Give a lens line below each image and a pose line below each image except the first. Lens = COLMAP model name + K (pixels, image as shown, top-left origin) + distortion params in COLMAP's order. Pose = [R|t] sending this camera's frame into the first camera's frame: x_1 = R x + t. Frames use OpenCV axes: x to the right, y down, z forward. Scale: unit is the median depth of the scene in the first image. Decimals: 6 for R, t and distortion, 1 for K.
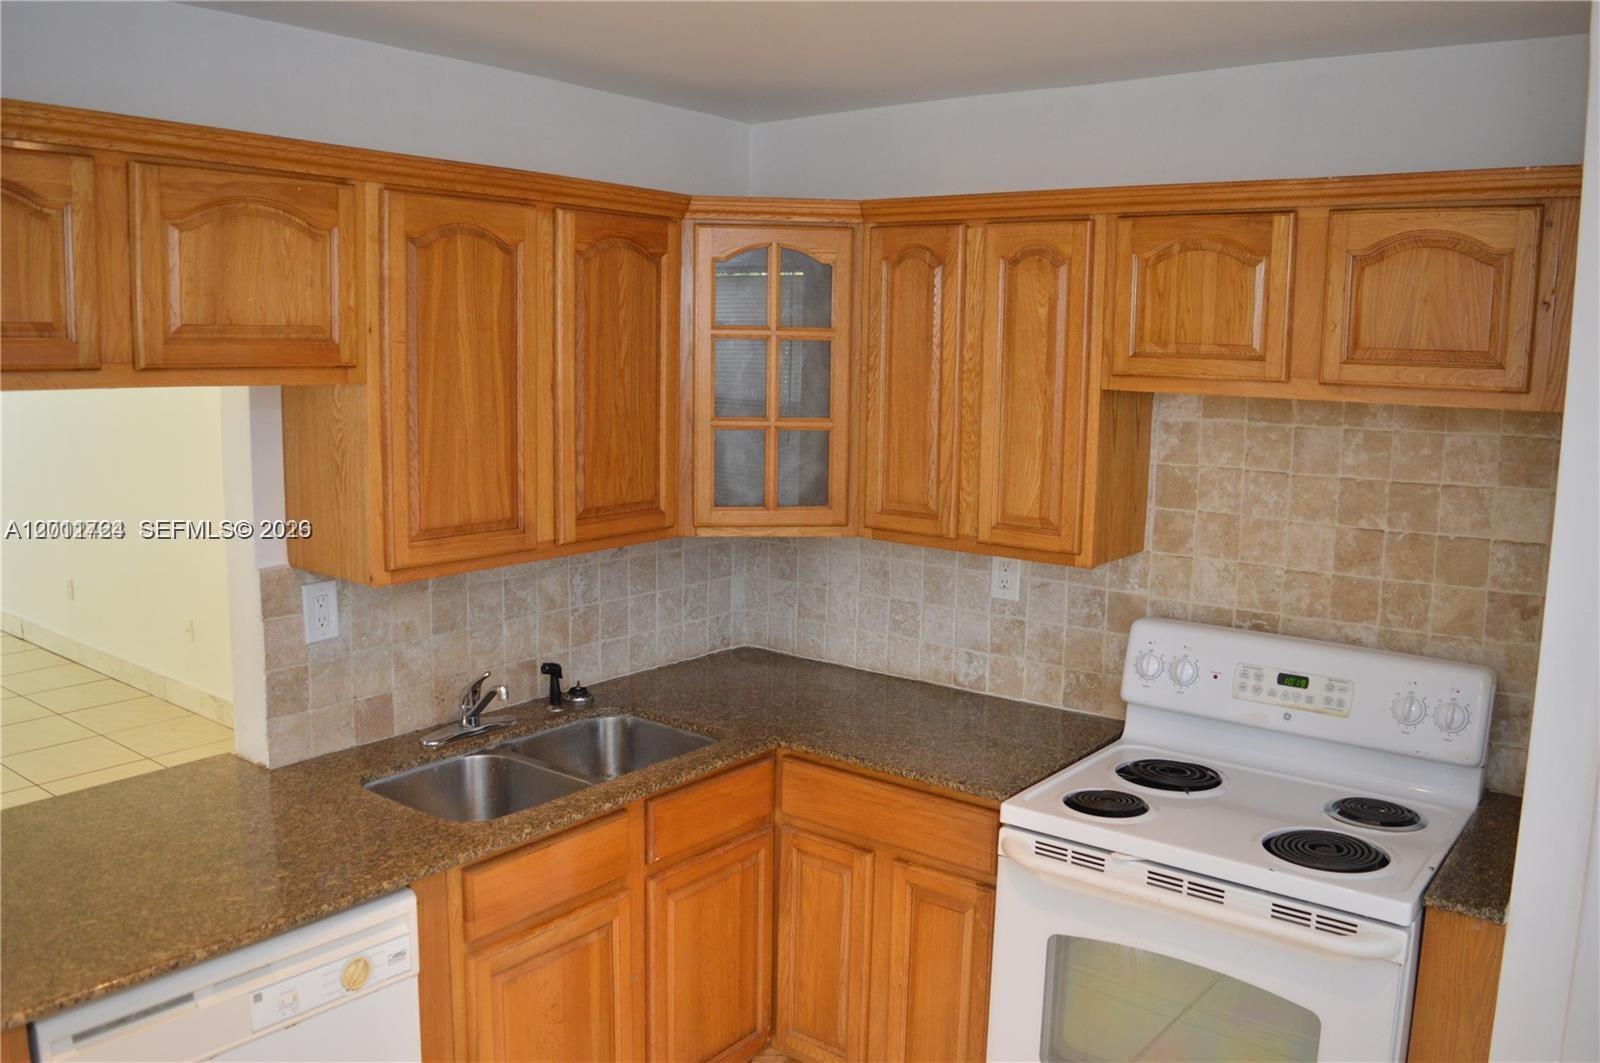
lens RADIAL K [[1270.8, 0, 799.0], [0, 1270.8, 527.3], [0, 0, 1]] dist [-0.088622, -0.004683]
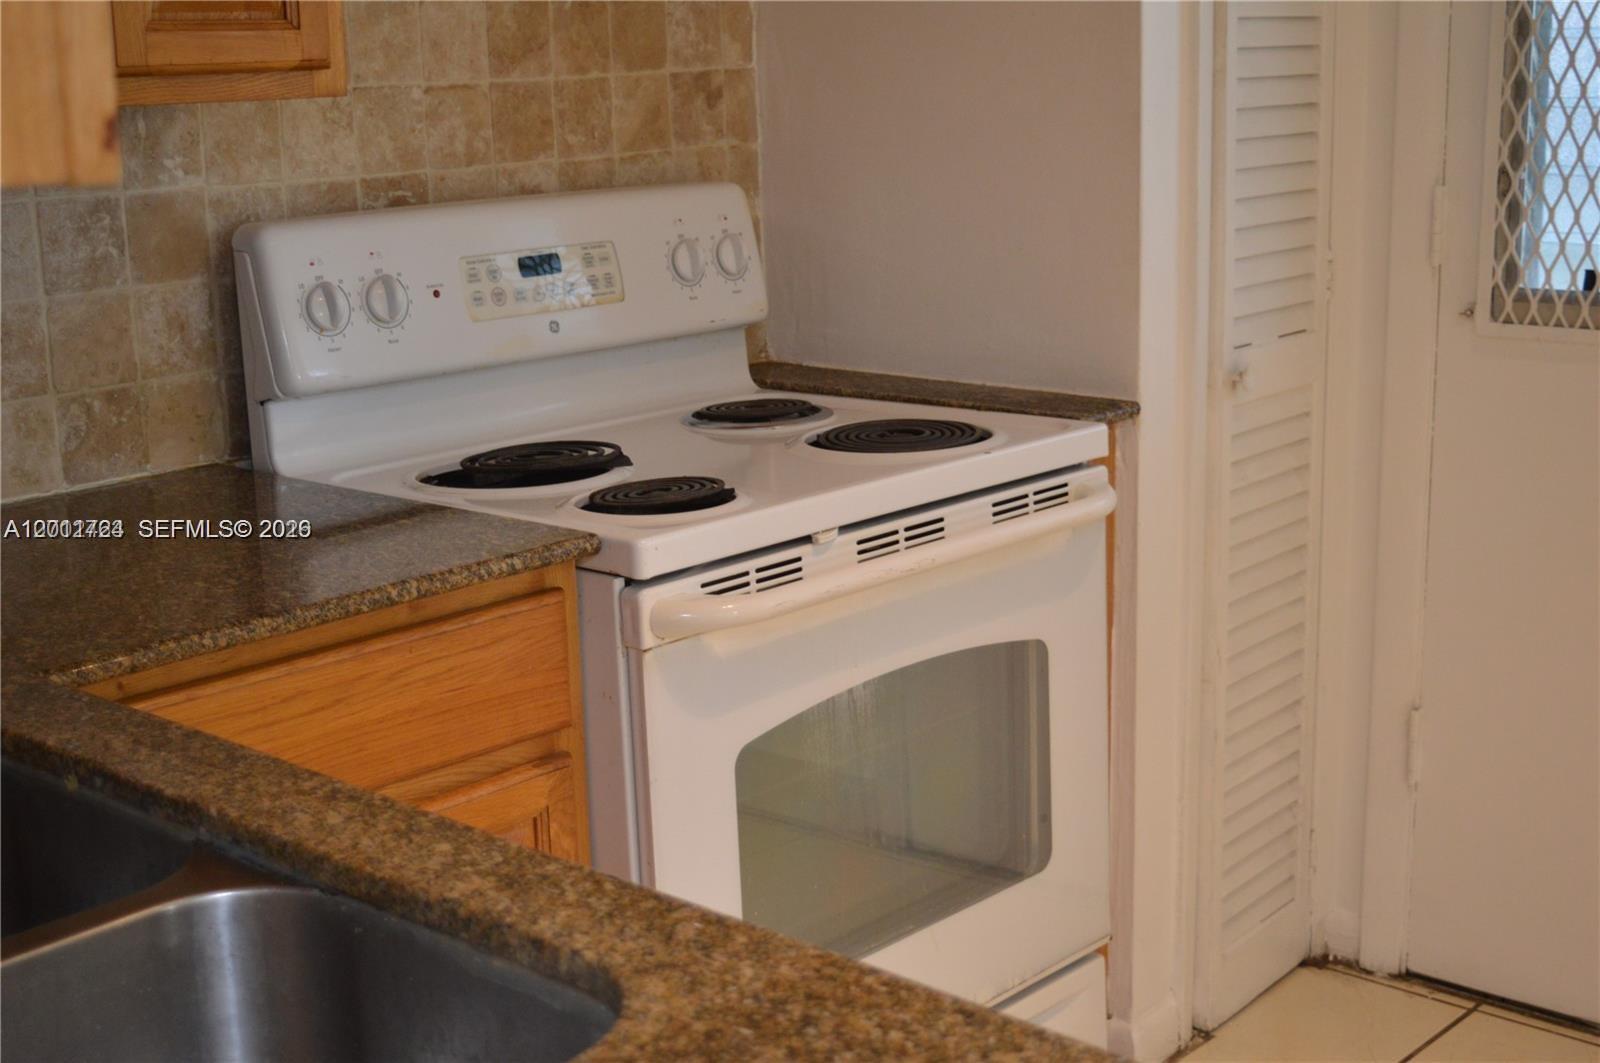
lens RADIAL K [[2164.9, 0, 797.1], [0, 2164.9, 529.0], [0, 0, 1]] dist [-0.040518, 0.000000]
pose [[0.080463, -0.238041, 0.967917, -0.572582], [0.166055, 0.960696, 0.222461, 0.036811], [-0.982828, 0.142827, 0.116828, 0.765627]]
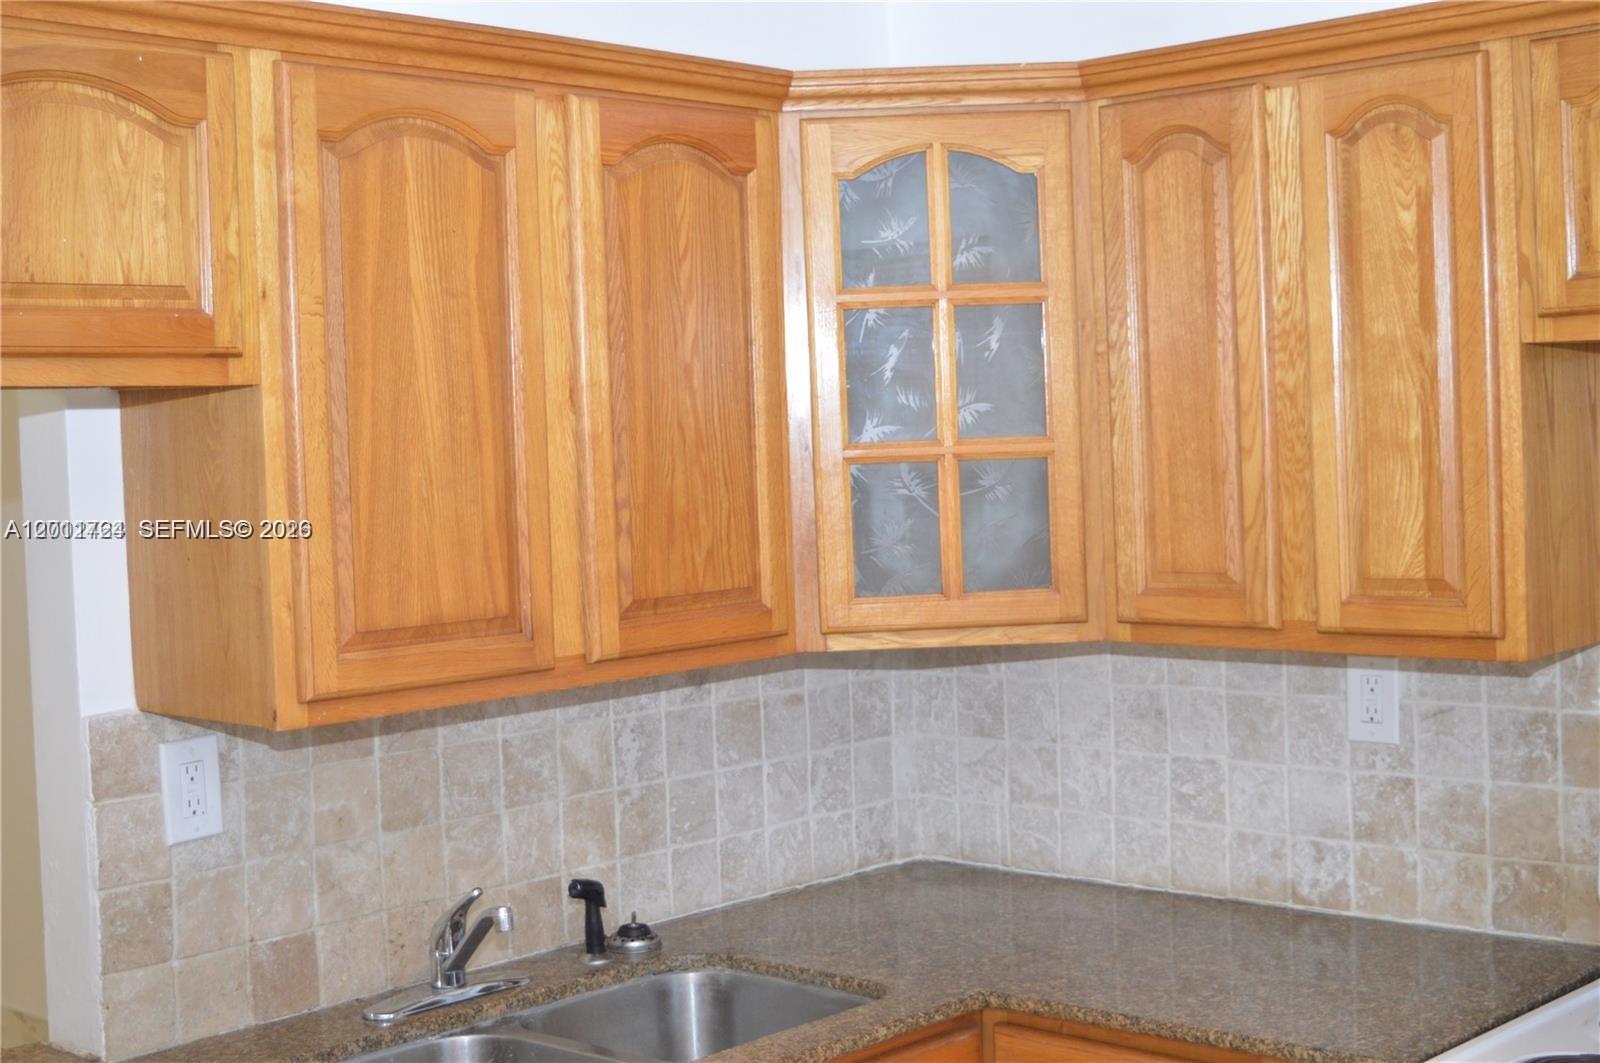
lens RADIAL K [[2164.9, 0, 801.5], [0, 2164.9, 528.8], [0, 0, 1]] dist [-0.040518, 0.000000]
pose [[0.994626, -0.050790, -0.090224, -0.000243], [0.041585, 0.994004, -0.101126, 0.057256], [0.094820, 0.096830, 0.990774, 0.014380]]
